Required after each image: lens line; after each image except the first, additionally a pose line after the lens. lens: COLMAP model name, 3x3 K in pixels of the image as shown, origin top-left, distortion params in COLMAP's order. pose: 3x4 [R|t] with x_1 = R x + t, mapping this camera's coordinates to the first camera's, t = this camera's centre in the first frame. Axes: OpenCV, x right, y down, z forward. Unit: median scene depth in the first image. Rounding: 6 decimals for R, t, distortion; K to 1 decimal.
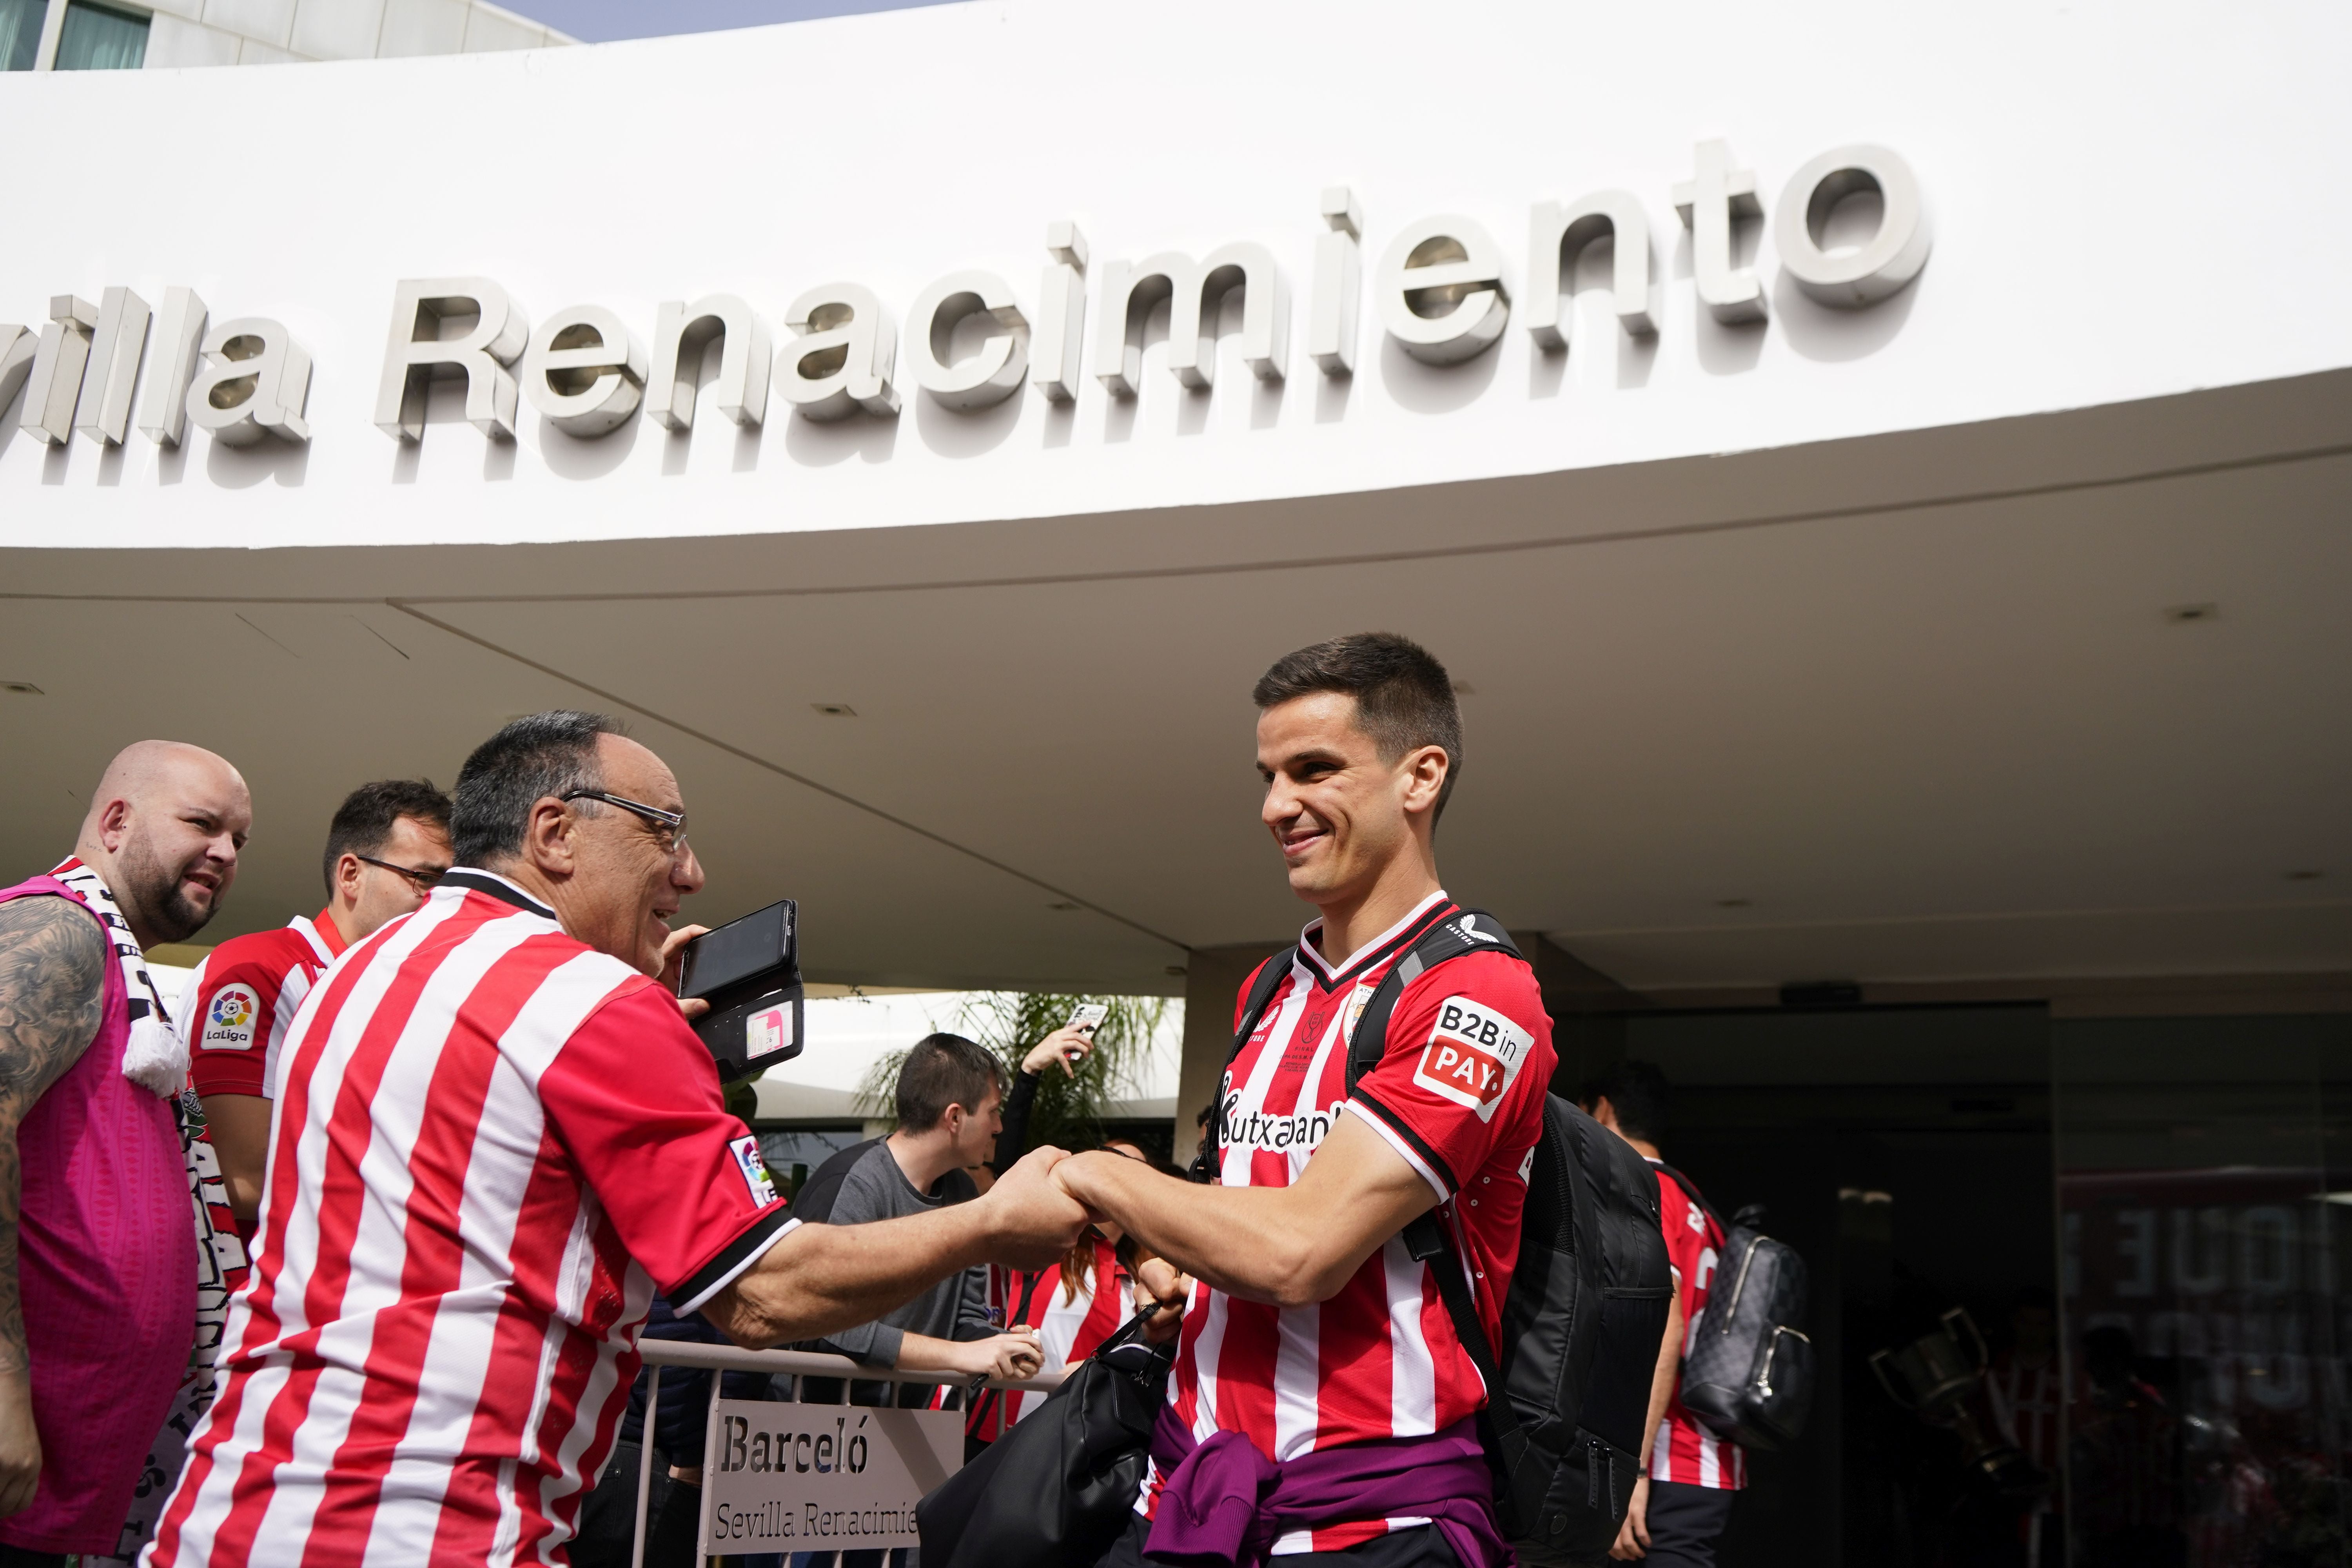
lens RADIAL K [[2526.9, 0, 1302.6], [0, 2526.9, 781.9], [0, 0, 1]] dist [-0.015546, 0.024944]
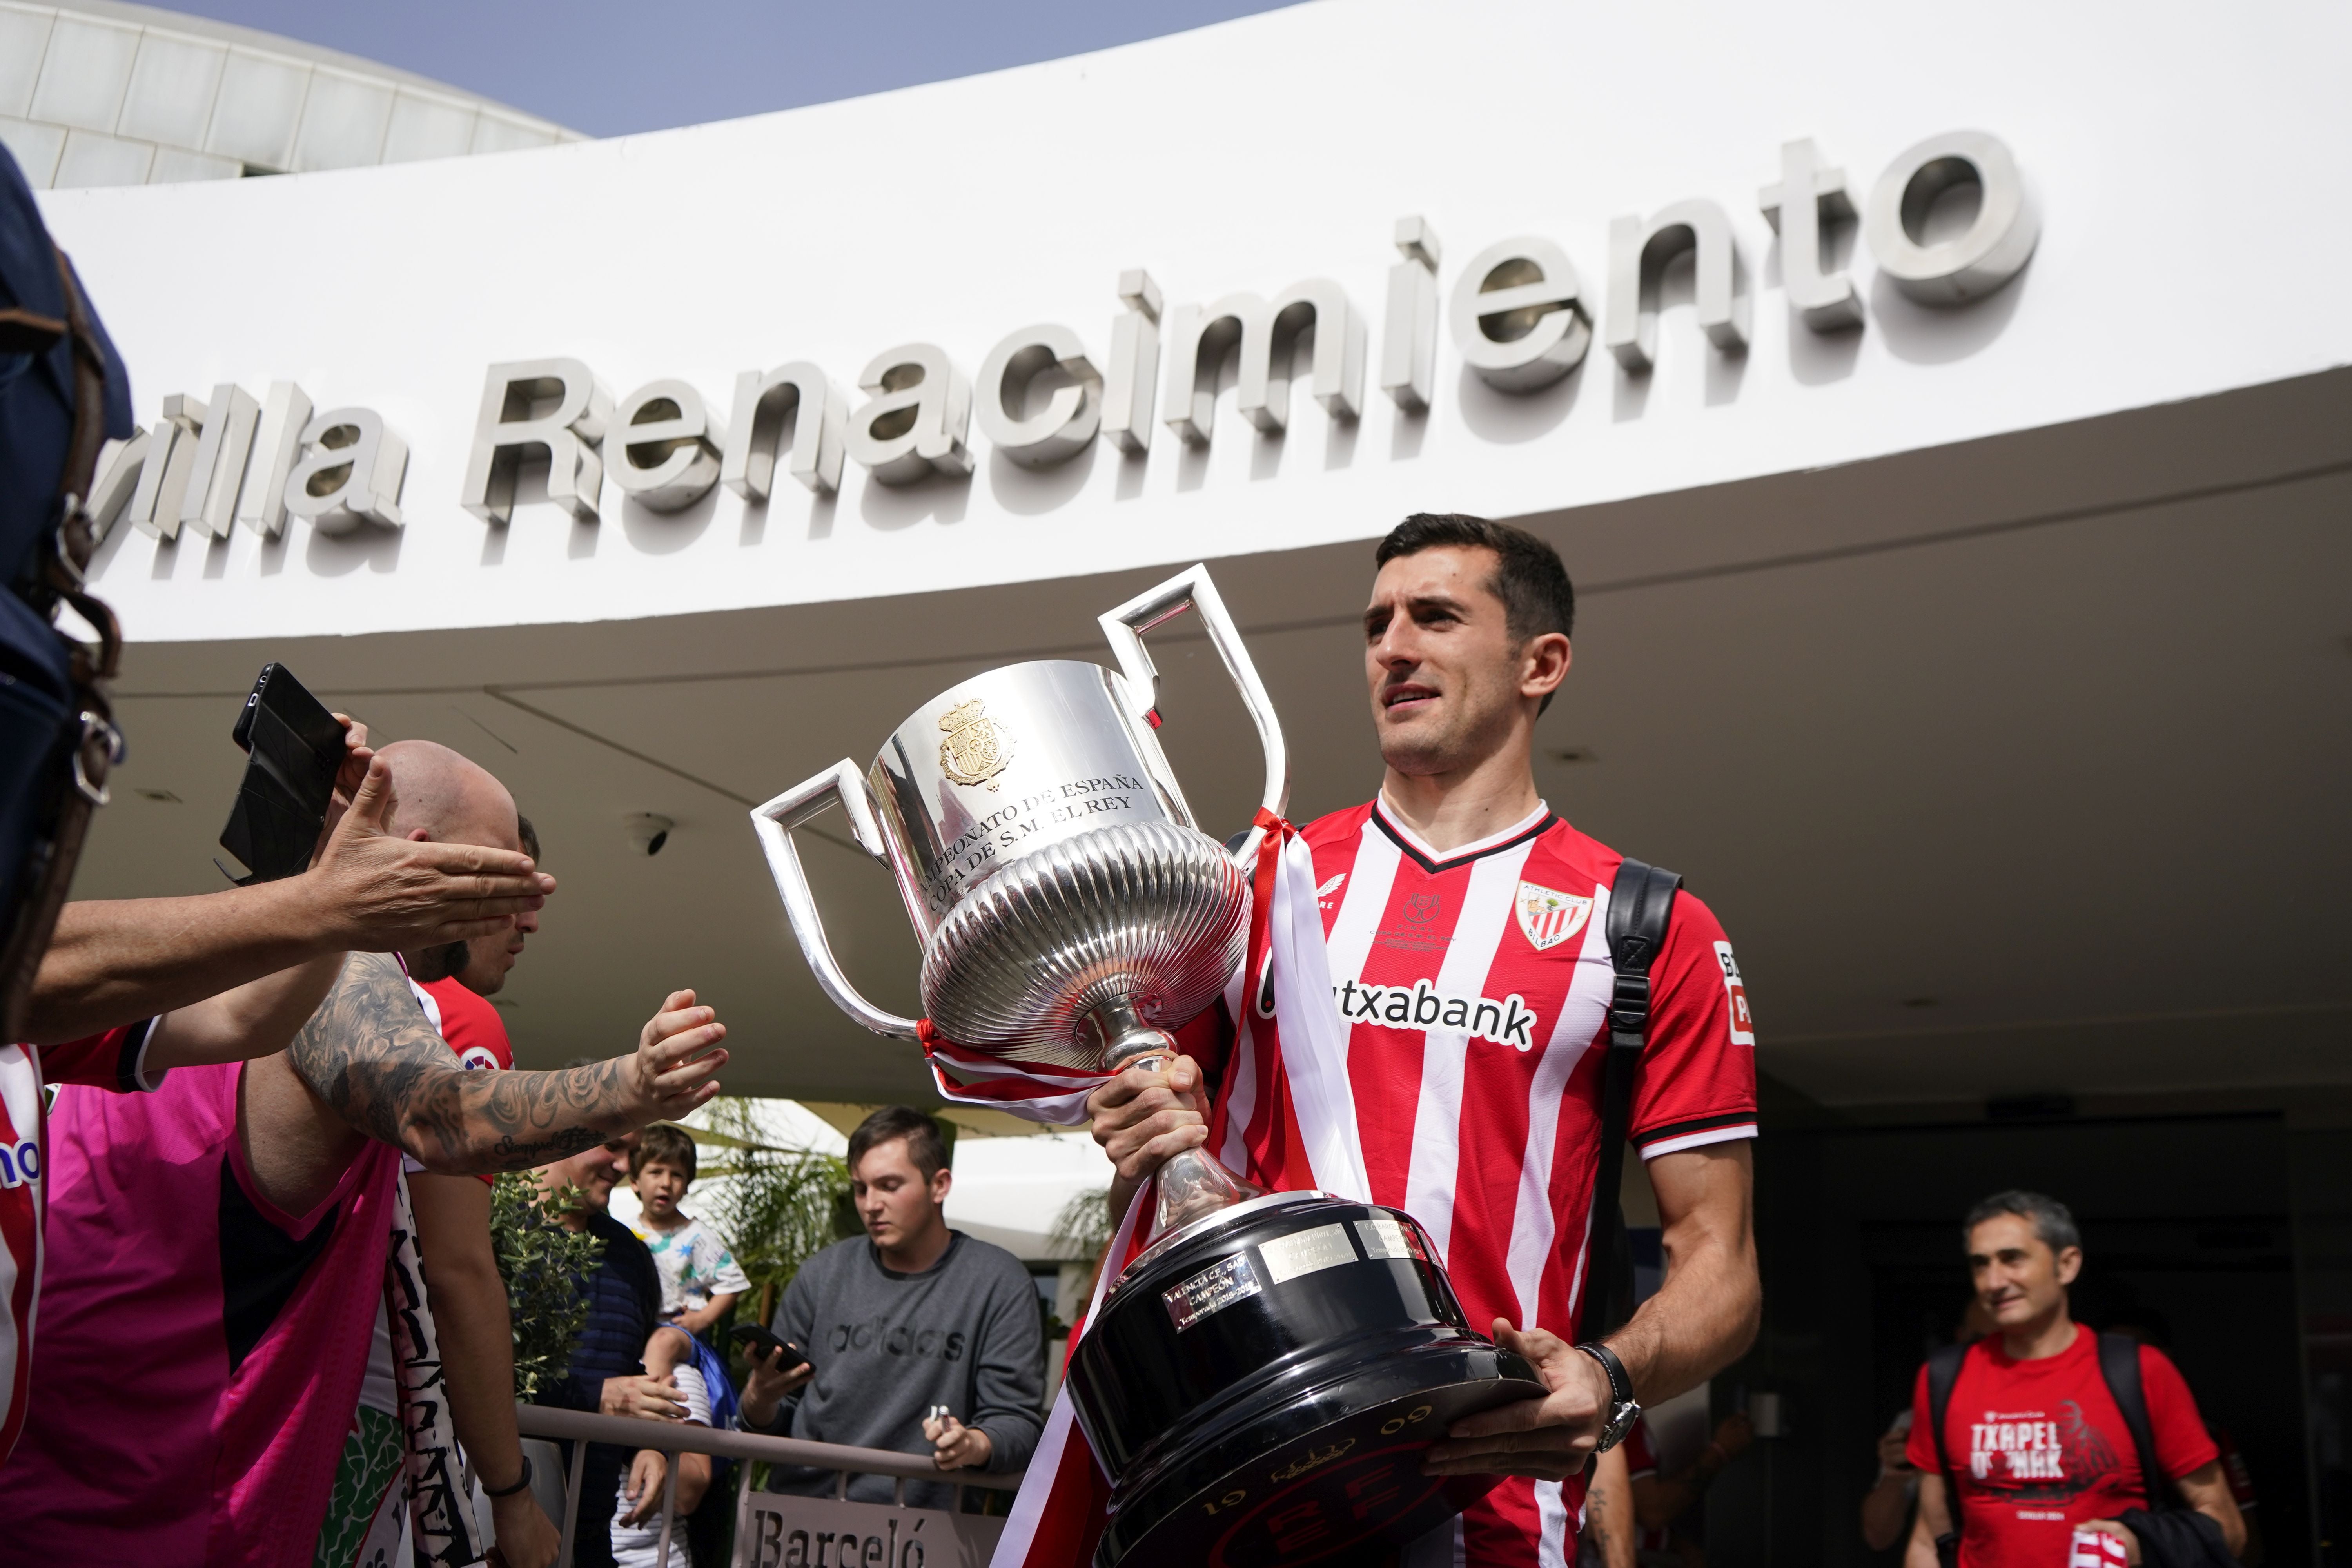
lens RADIAL K [[2526.9, 0, 1302.6], [0, 2526.9, 781.9], [0, 0, 1]] dist [-0.015546, 0.024944]
pose [[0.993220, -0.022097, -0.114129, 0.074836], [0.013752, 0.997208, -0.073399, 0.045625], [0.115432, 0.071332, 0.990751, 0.063742]]
